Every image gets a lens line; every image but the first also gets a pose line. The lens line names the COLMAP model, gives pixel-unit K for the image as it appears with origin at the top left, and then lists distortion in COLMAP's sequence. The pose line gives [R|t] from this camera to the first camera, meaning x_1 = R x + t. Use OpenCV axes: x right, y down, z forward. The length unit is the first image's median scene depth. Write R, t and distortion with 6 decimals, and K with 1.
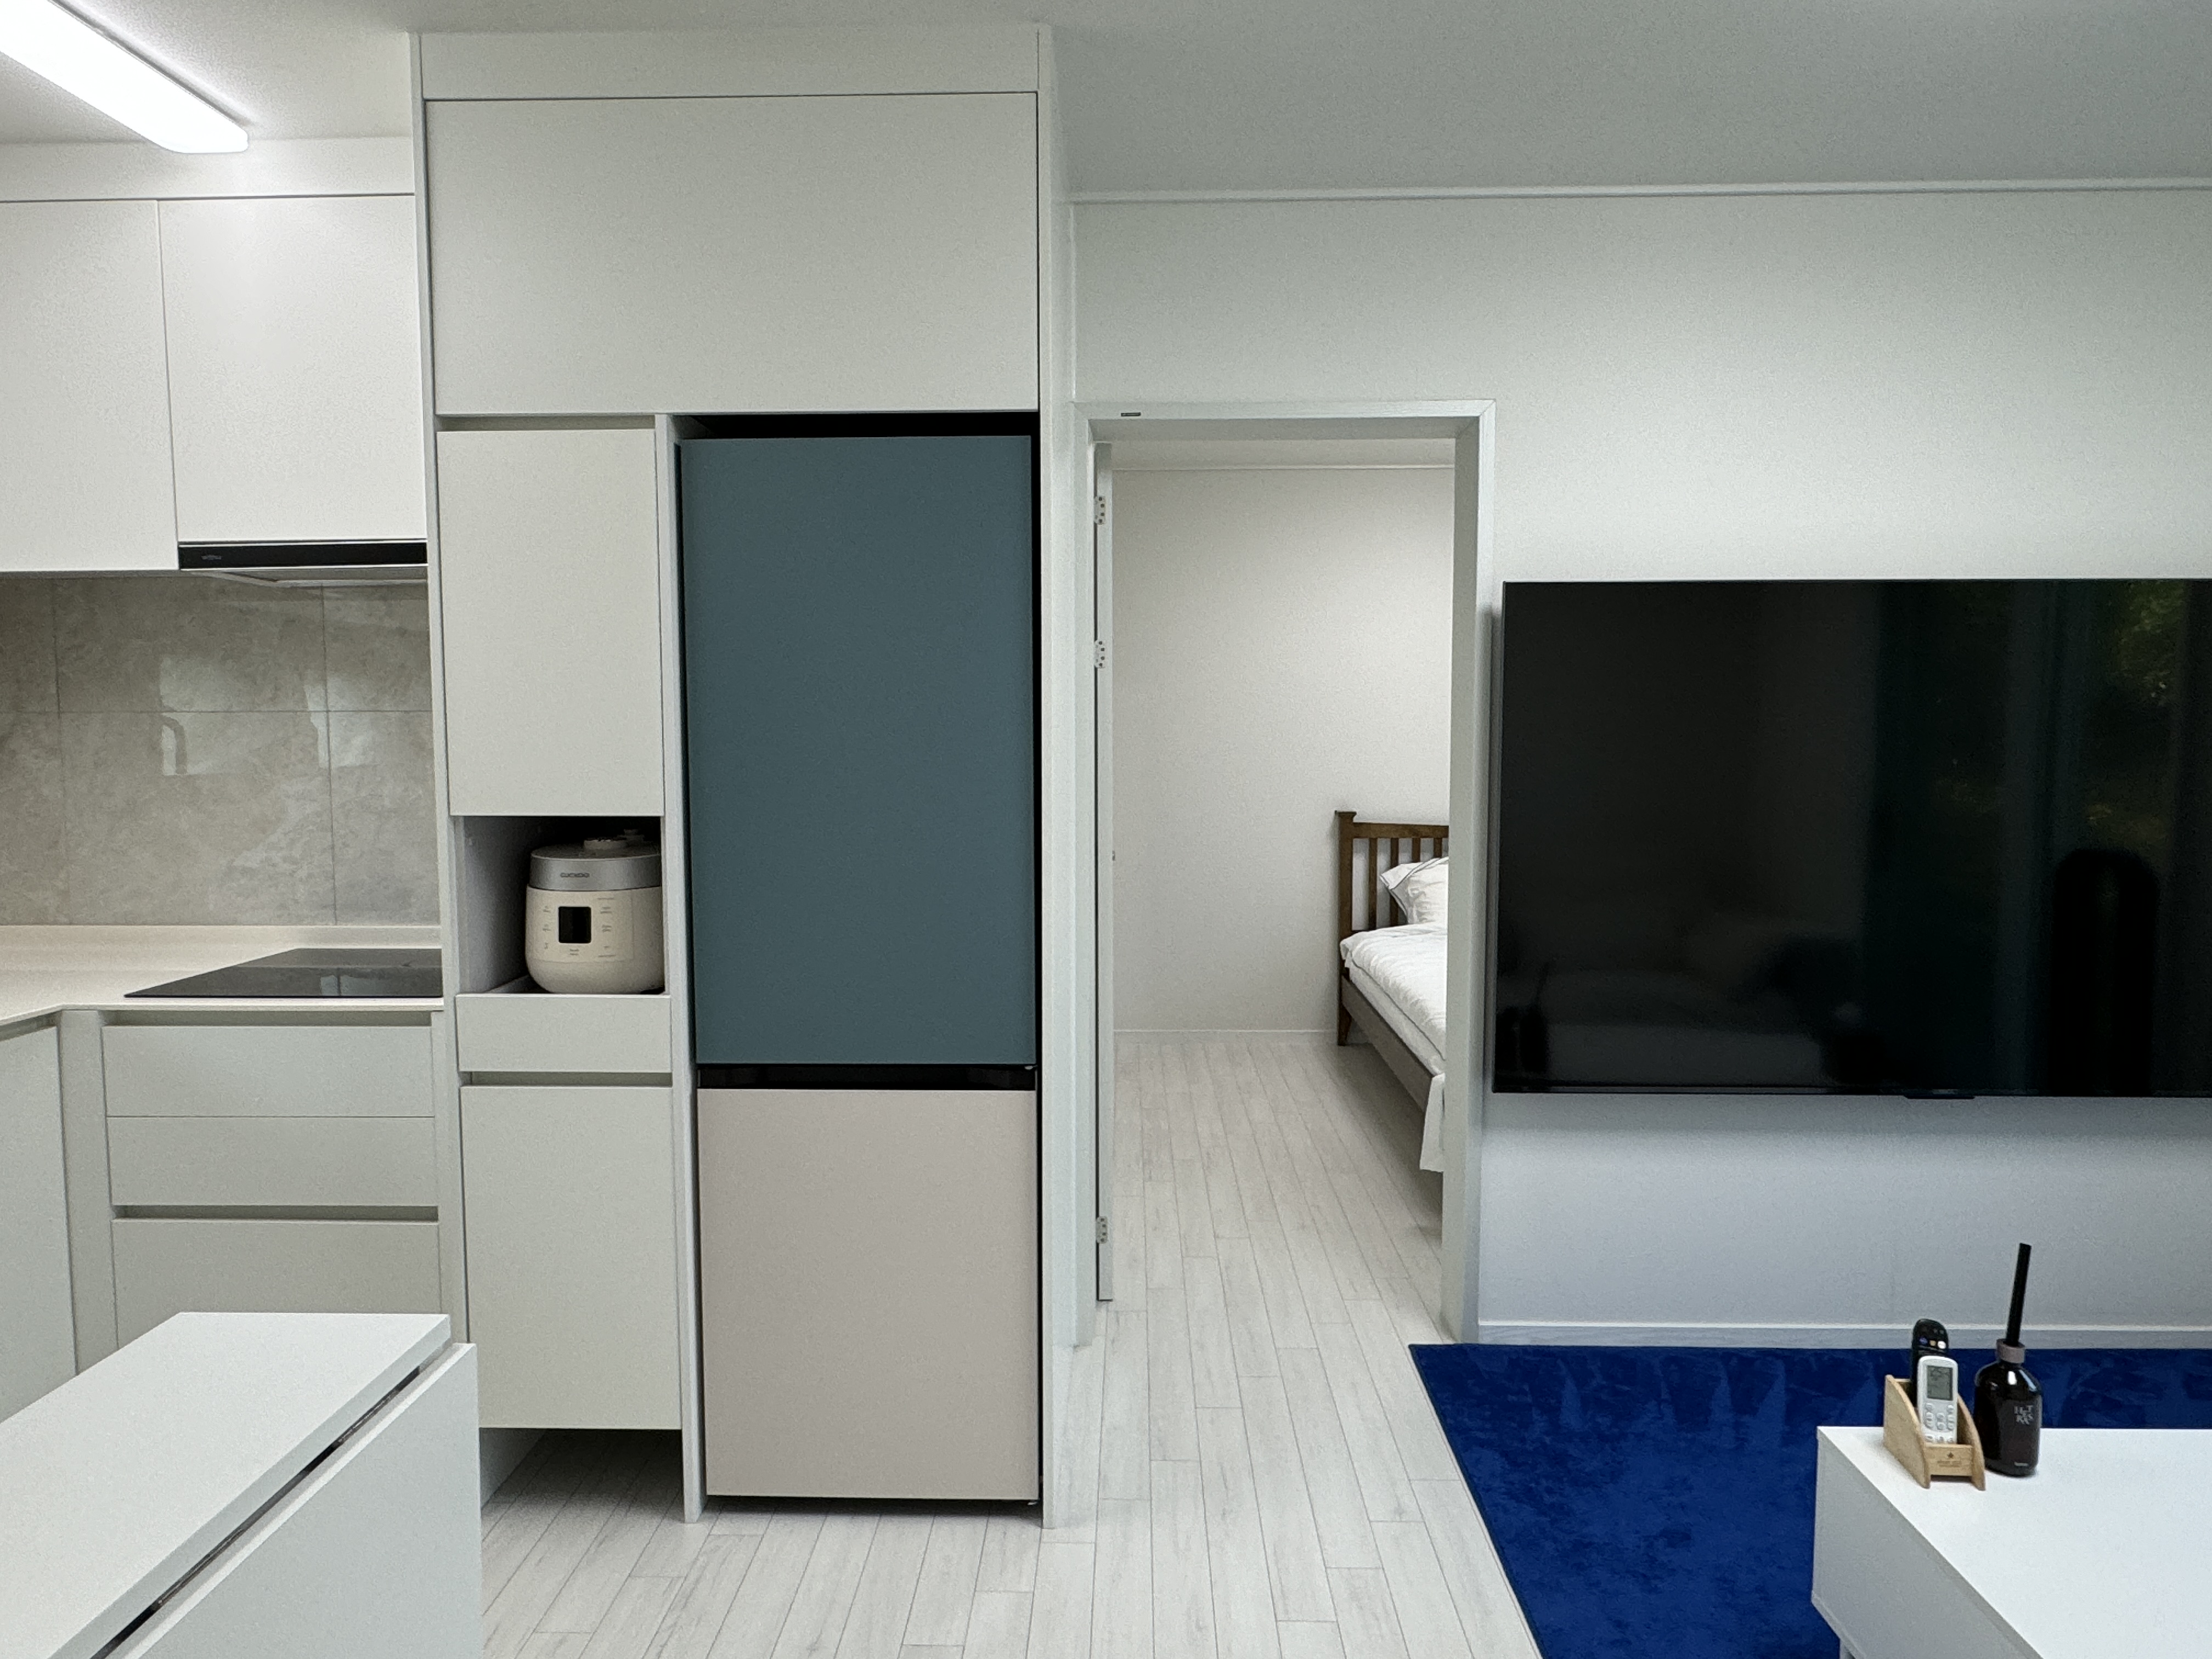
lens RADIAL K [[1336.2, 0, 1098.9], [0, 1336.2, 833.4], [0, 0, 1]] dist [-0.011054, 0.002911]
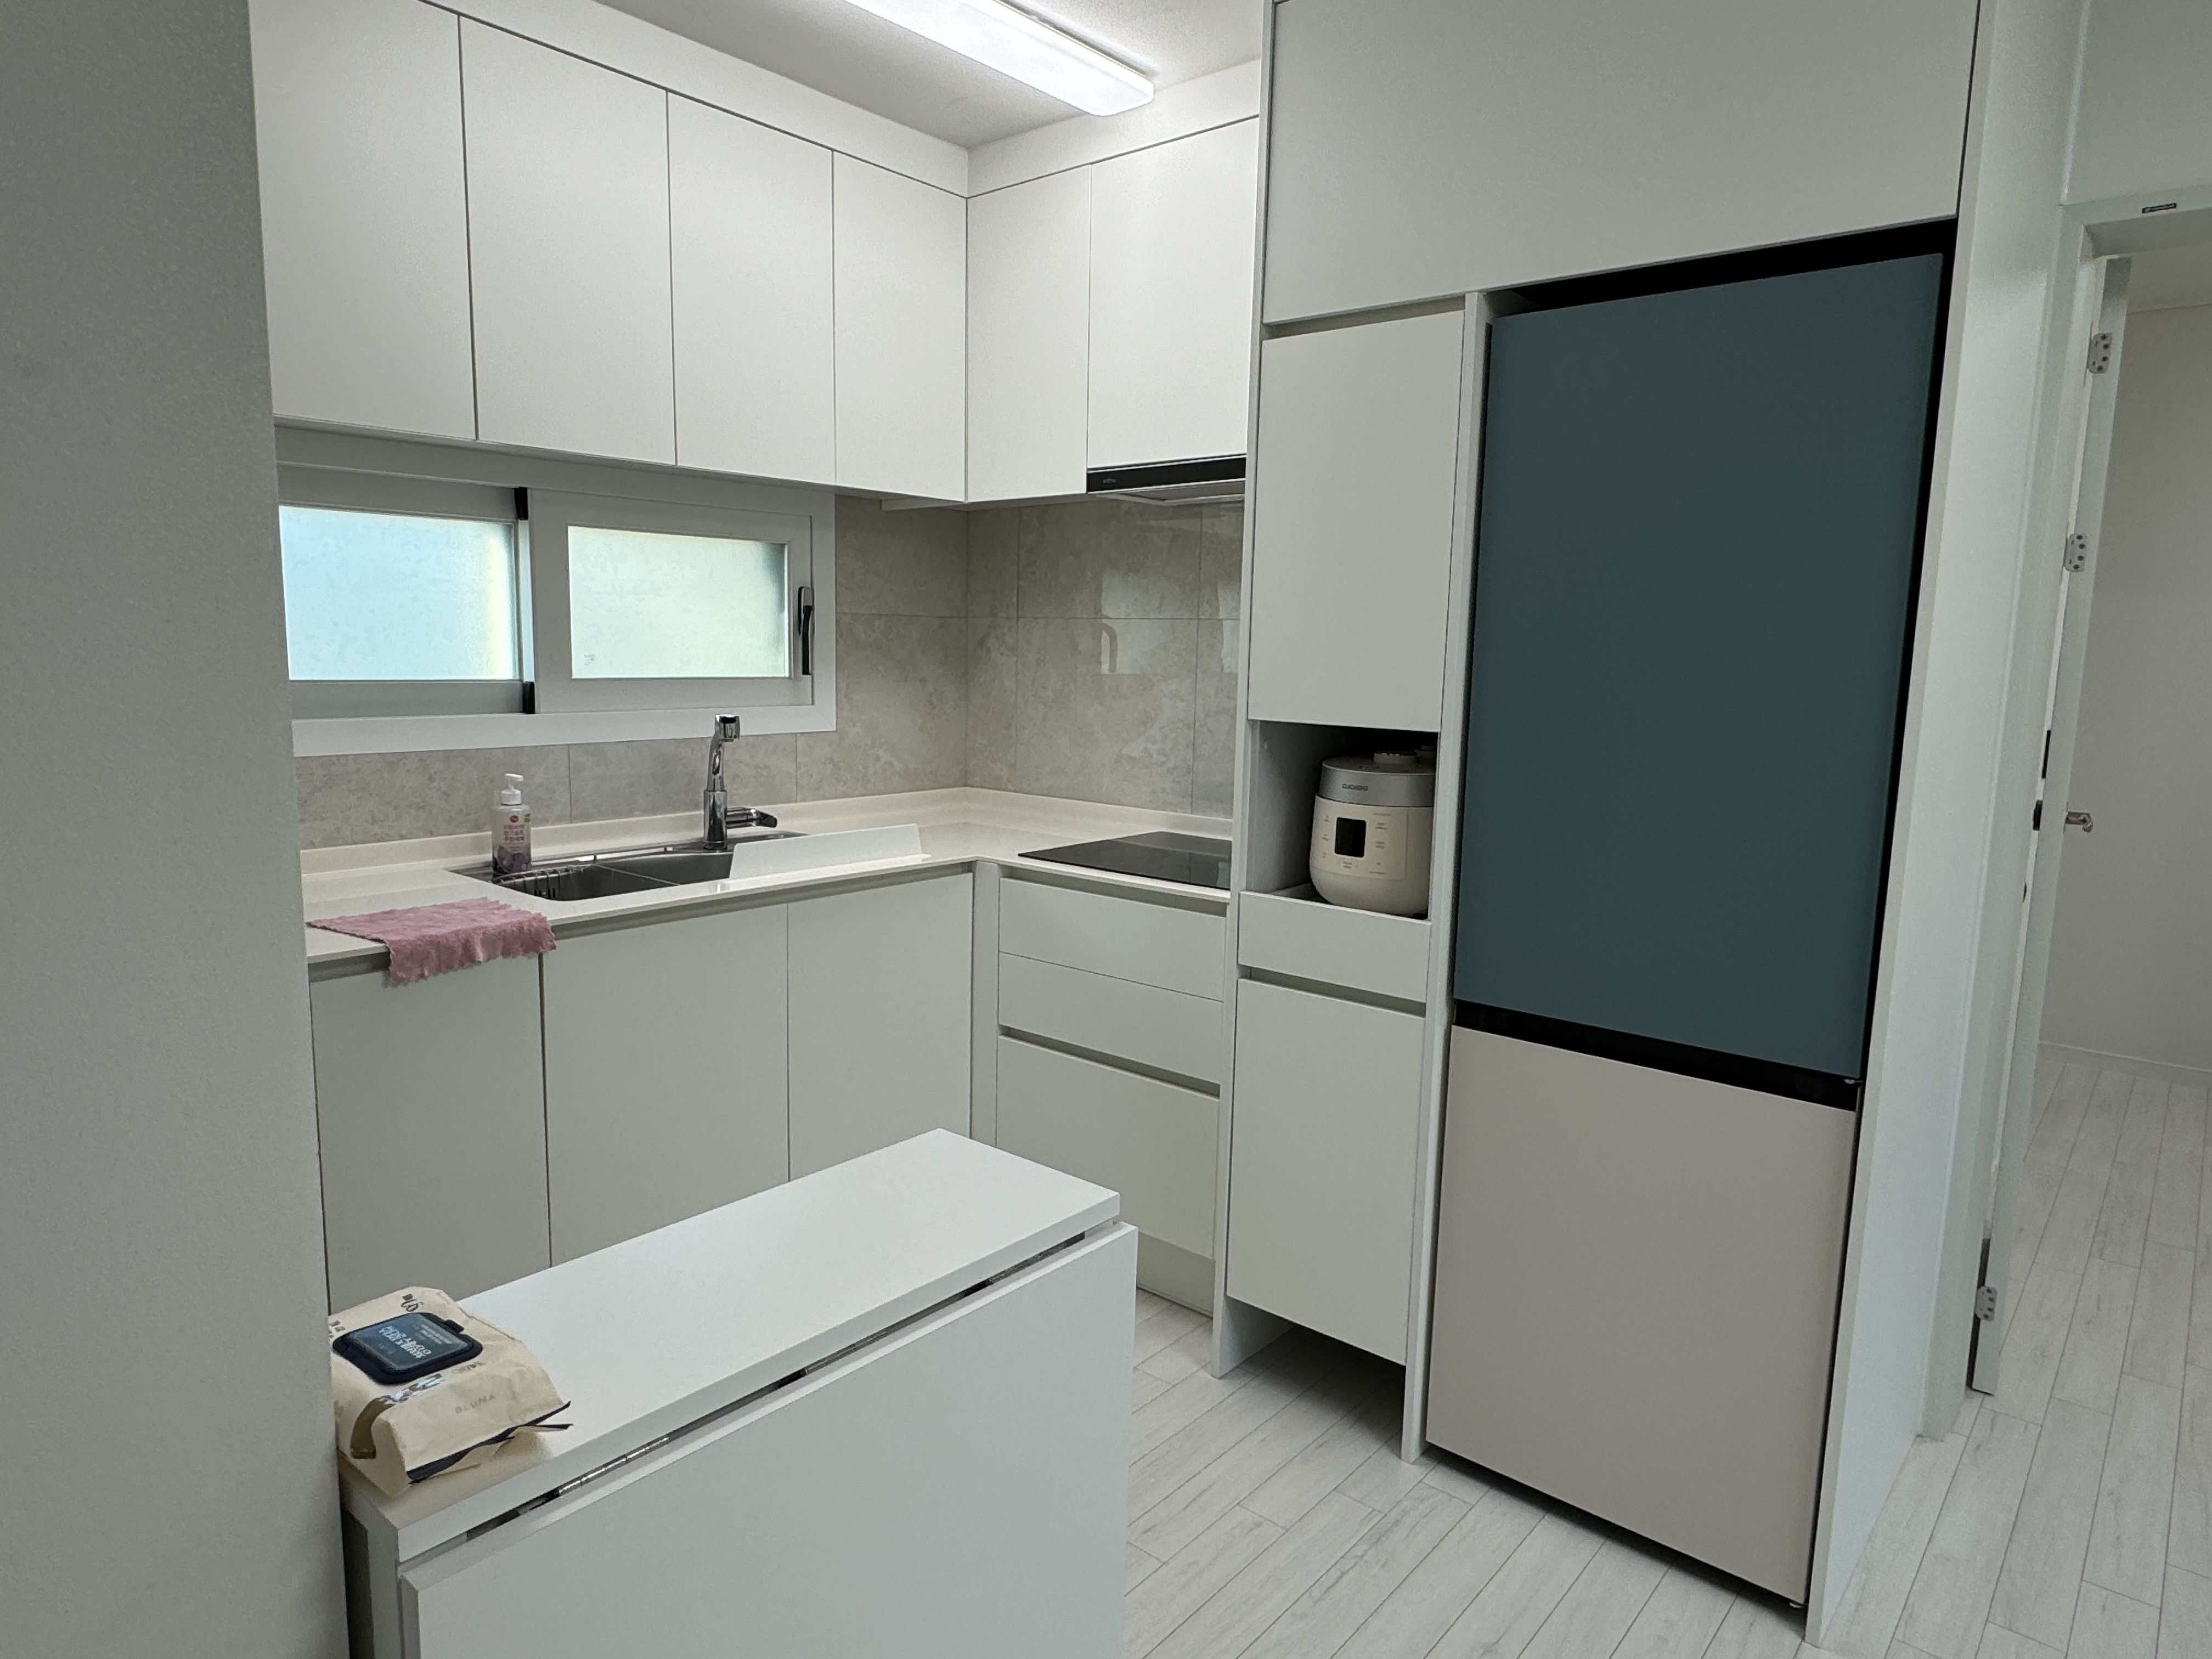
lens RADIAL K [[1336.2, 0, 1098.9], [0, 1336.2, 833.4], [0, 0, 1]] dist [-0.011054, 0.002911]
pose [[0.774068, 0.108863, -0.623673, 0.076046], [-0.071697, 0.993842, 0.084490, -0.004278], [0.629030, -0.020685, 0.777106, 0.111479]]
